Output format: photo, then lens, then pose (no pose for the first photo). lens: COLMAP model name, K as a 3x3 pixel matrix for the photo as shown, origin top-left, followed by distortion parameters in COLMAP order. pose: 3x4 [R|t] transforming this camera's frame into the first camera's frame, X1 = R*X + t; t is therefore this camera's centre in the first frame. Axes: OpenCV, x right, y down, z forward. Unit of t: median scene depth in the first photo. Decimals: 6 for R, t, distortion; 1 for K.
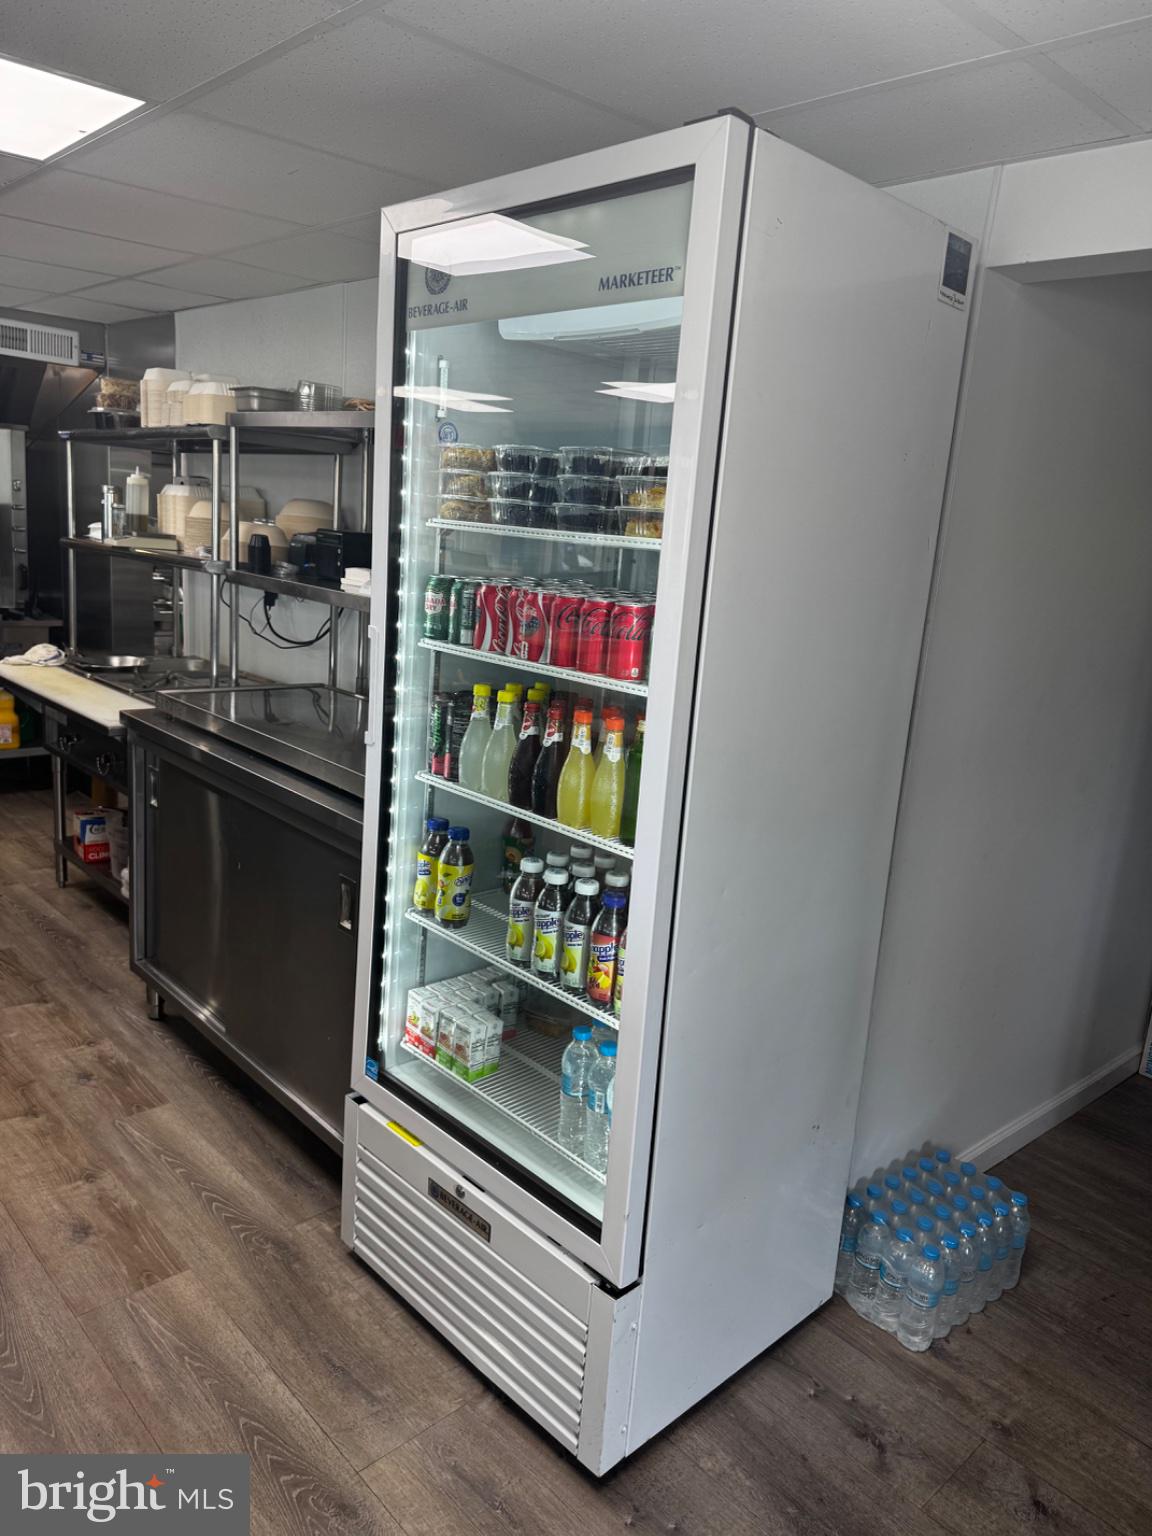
lens RADIAL K [[1110.3, 0, 574.1], [0, 1110.3, 744.3], [0, 0, 1]] dist [0.072432, -0.085978]
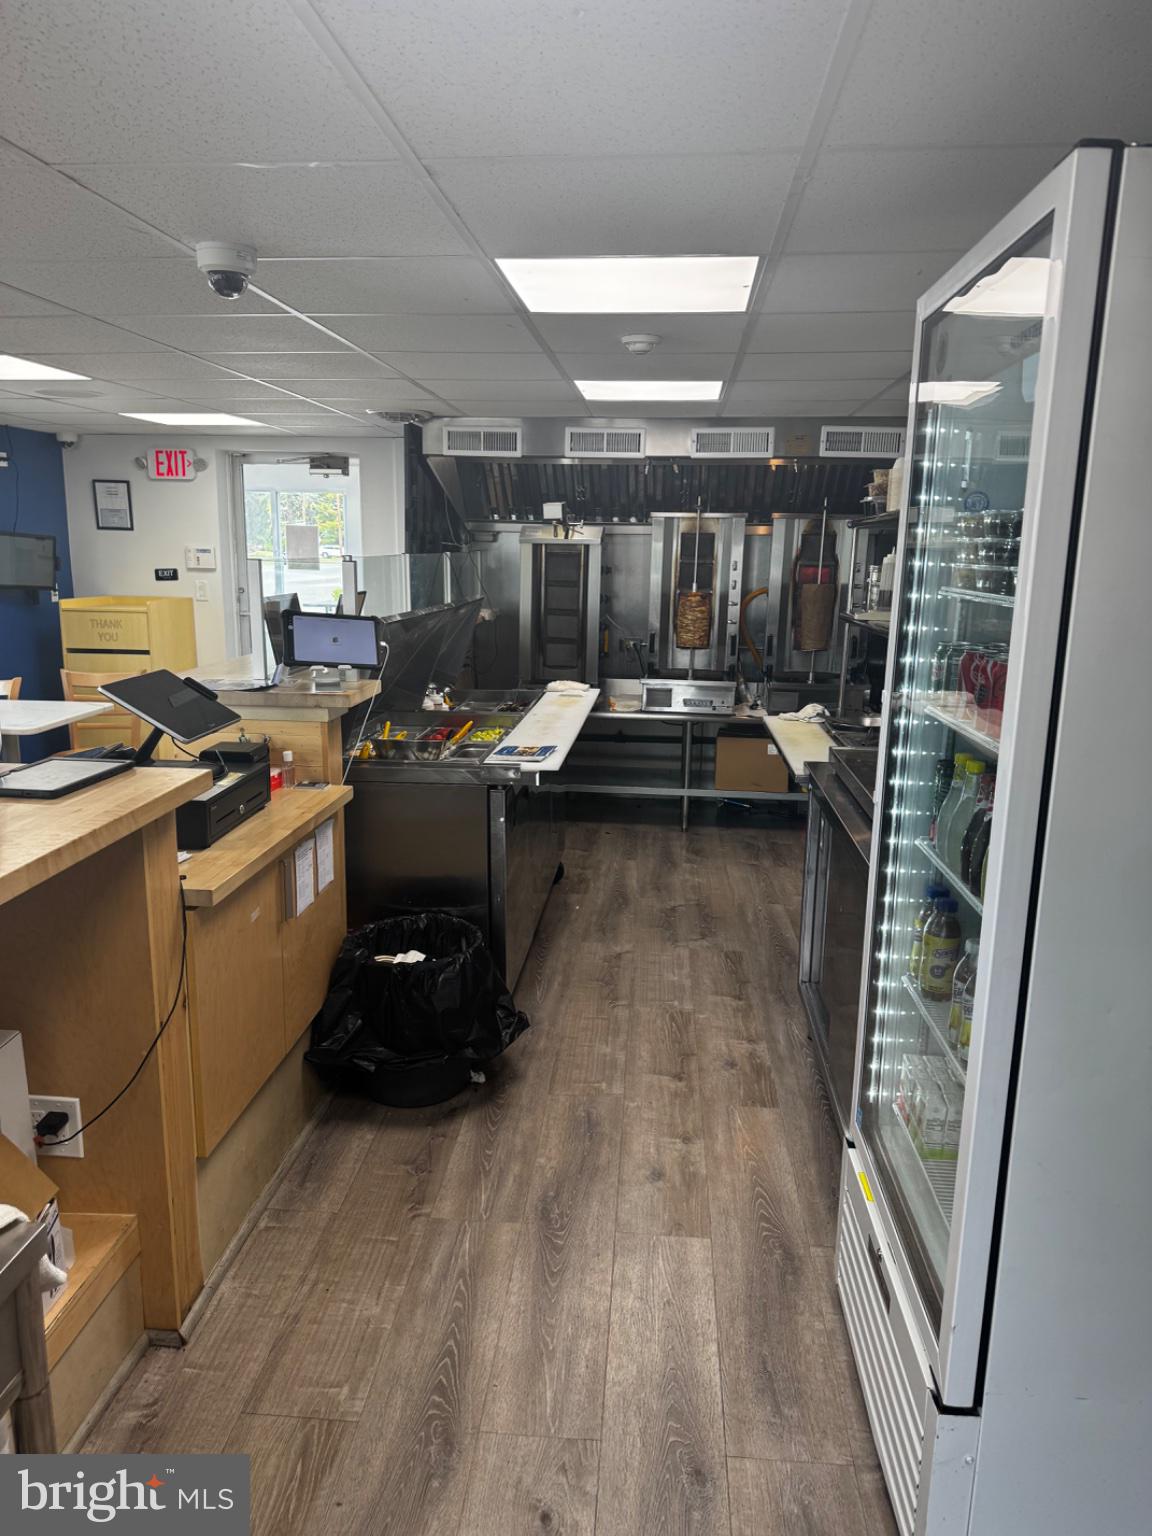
lens RADIAL K [[1086.4, 0, 576.0], [0, 1086.4, 768.0], [0, 0, 1]] dist [0.067072, -0.076672]
pose [[0.695950, 0.101494, -0.710881, 0.289081], [-0.131130, 0.991278, 0.013151, -0.008339], [0.706016, 0.084065, 0.703189, 0.065537]]
